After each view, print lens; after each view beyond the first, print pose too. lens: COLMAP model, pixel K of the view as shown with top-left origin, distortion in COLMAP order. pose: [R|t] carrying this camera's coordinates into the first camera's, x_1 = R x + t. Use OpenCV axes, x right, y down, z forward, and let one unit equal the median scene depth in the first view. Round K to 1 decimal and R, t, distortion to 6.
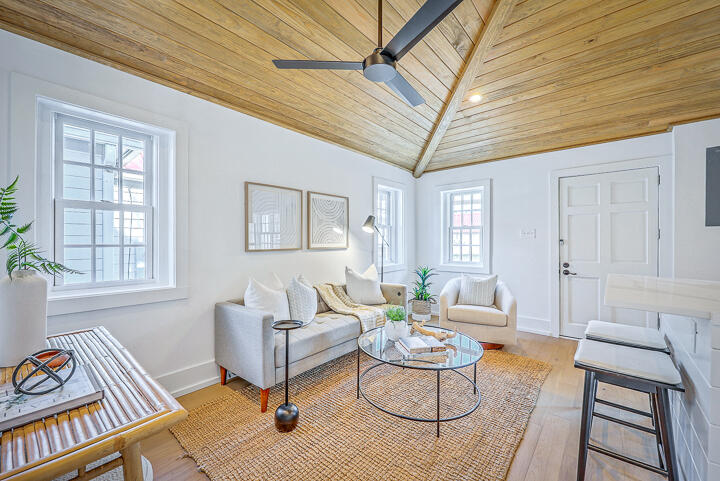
lens RADIAL K [[295.4, 0, 360.9], [0, 295.4, 237.5], [0, 0, 1]] dist [0.002215, 0.000312]
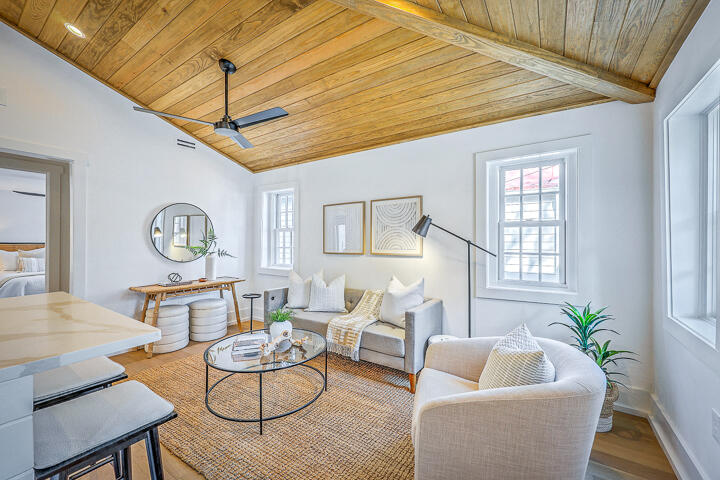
lens RADIAL K [[292.3, 0, 359.9], [0, 292.3, 243.4], [0, 0, 1]] dist [-0.000952, -0.000055]
pose [[0.114748, -0.000900, -0.993394, 0.889510], [0.003407, 0.999994, -0.000513, 0.001204], [0.993389, -0.003325, 0.114751, 0.845922]]
